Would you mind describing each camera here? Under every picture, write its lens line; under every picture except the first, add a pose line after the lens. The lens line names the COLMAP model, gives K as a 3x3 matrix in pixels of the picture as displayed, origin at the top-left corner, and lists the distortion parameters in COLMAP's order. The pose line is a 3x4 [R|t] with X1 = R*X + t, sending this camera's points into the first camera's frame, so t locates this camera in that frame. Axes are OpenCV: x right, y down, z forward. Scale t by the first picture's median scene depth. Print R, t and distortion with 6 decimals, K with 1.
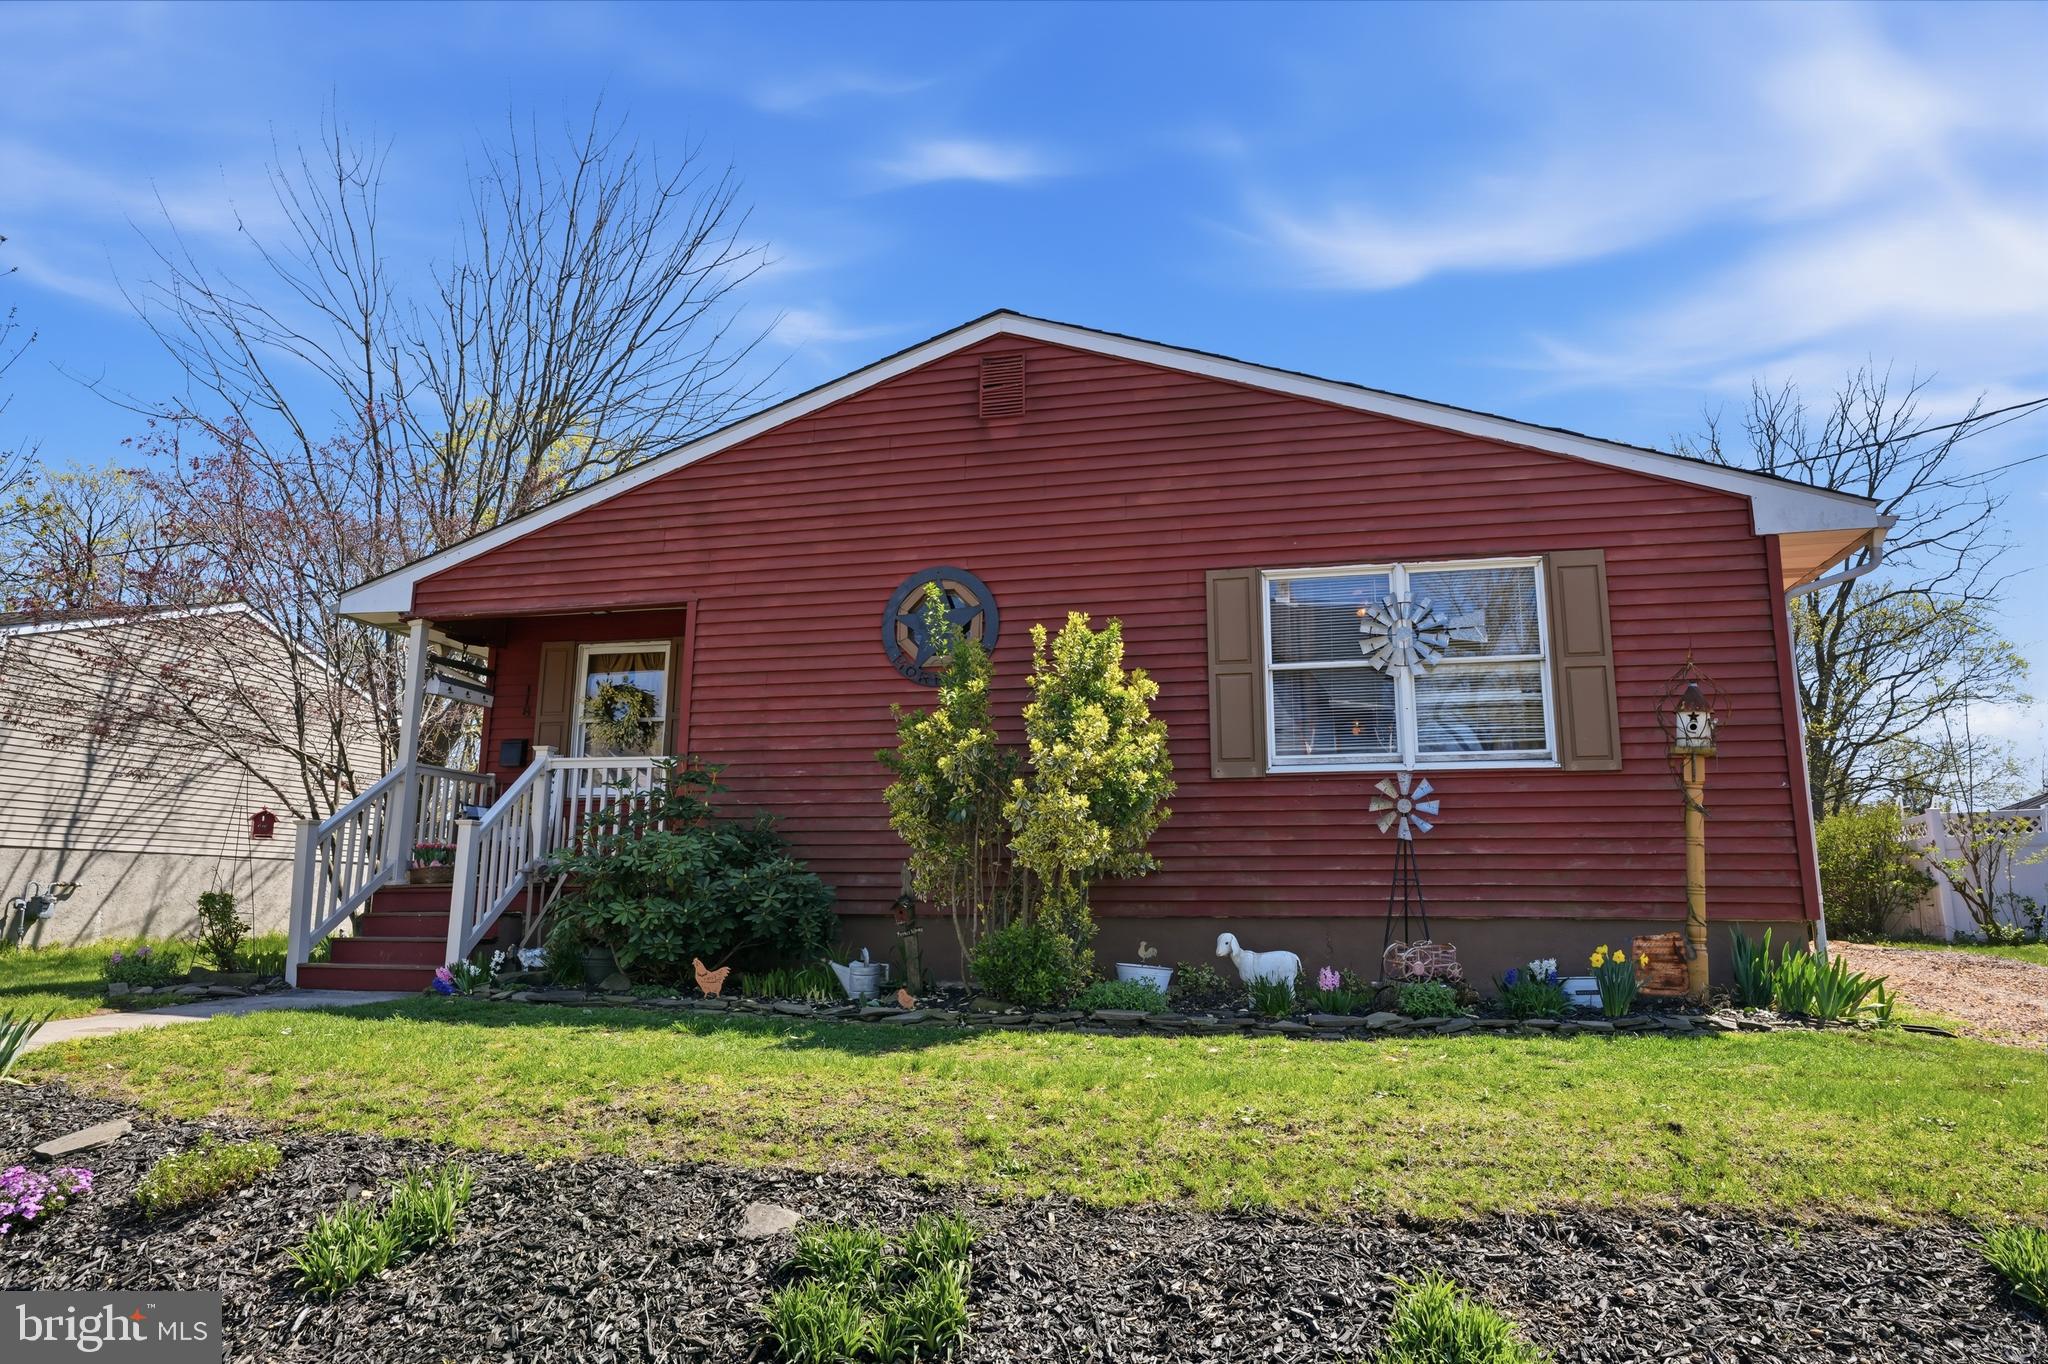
lens RADIAL K [[1274.4, 0, 1022.4], [0, 1274.4, 629.1], [0, 0, 1]] dist [-0.032730, 0.033553]
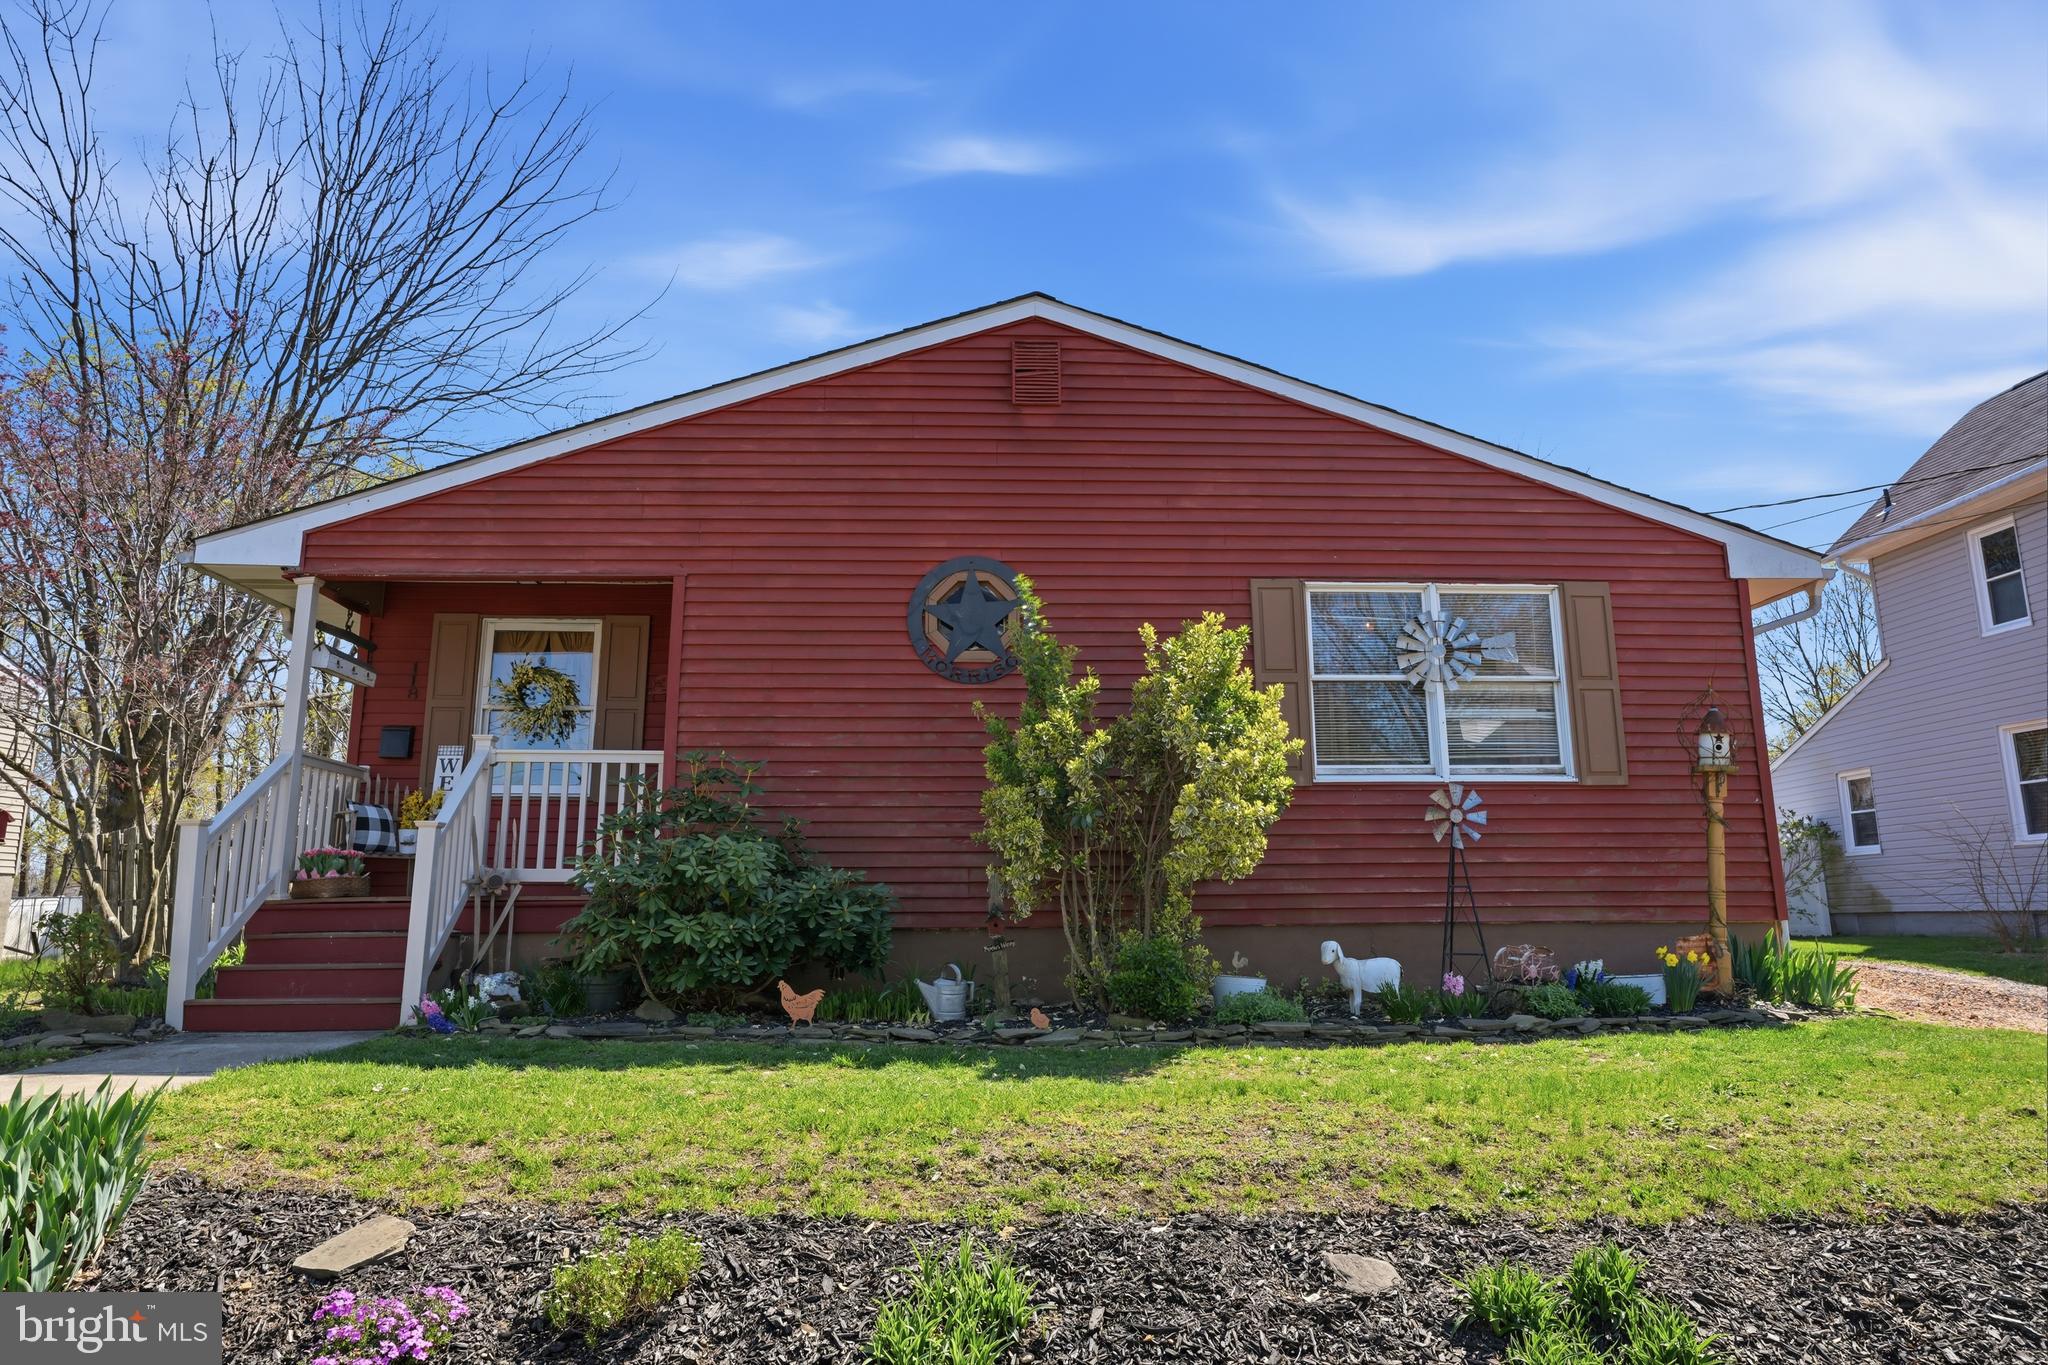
lens RADIAL K [[1274.4, 0, 1022.4], [0, 1274.4, 629.6], [0, 0, 1]] dist [-0.032730, 0.033553]
pose [[0.957188, 0.052214, 0.284717, -0.329697], [-0.050628, 0.998634, -0.012932, 0.017213], [-0.285004, -0.002036, 0.958524, 0.098471]]
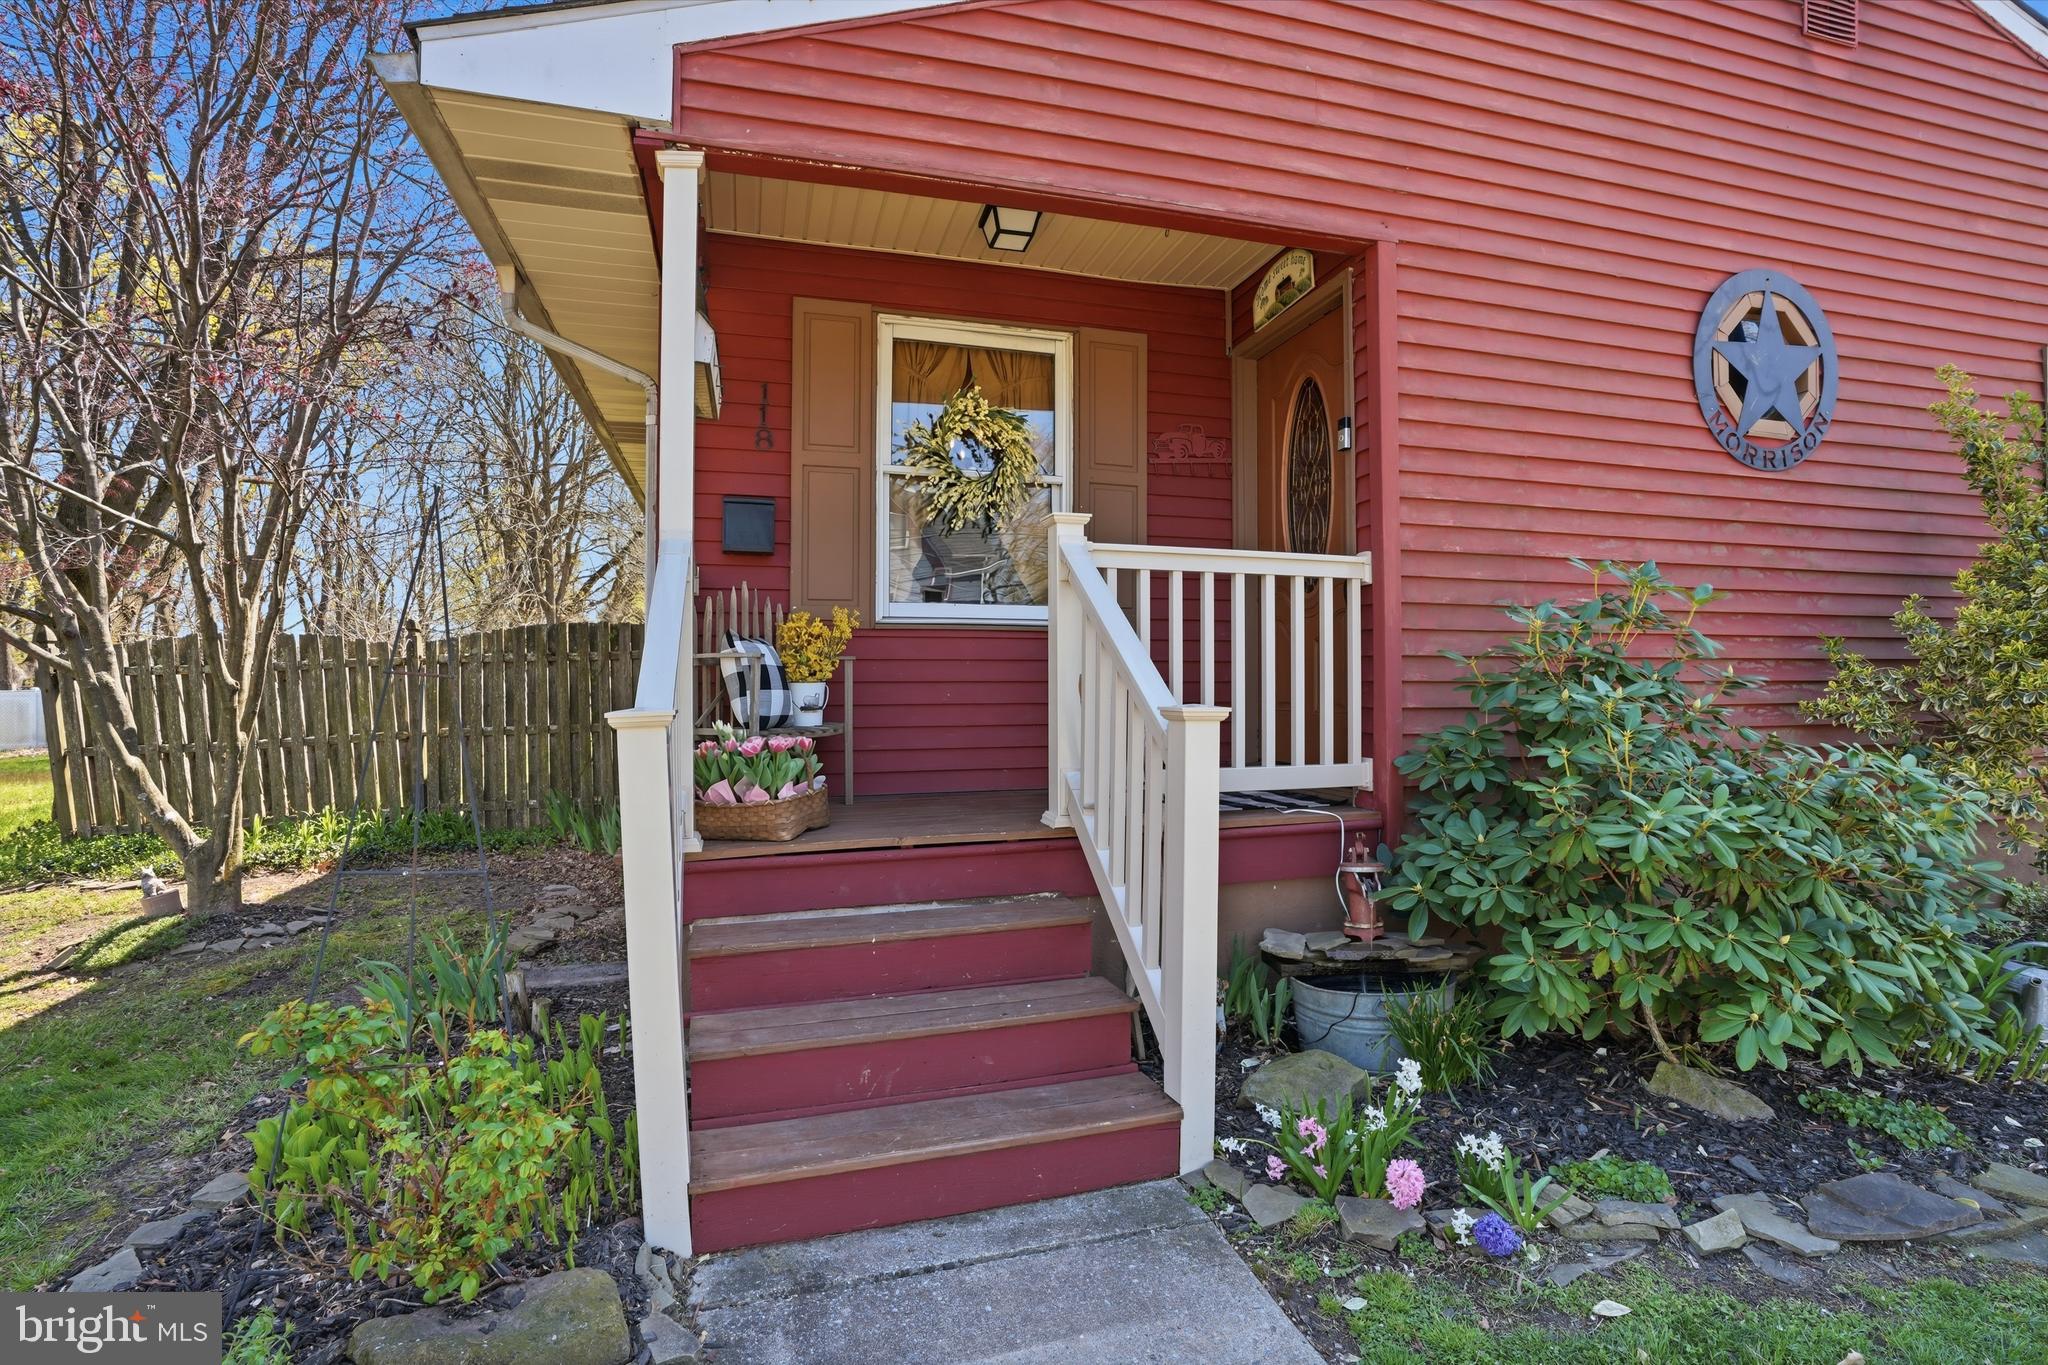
lens RADIAL K [[999.7, 0, 1019.8], [0, 999.7, 676.3], [0, 0, 1]] dist [-0.061063, 0.025382]
pose [[0.864188, -0.000806, 0.503168, -0.669888], [-0.099566, 0.979952, 0.172573, 0.106376], [-0.493220, -0.199234, 0.846782, 0.838472]]
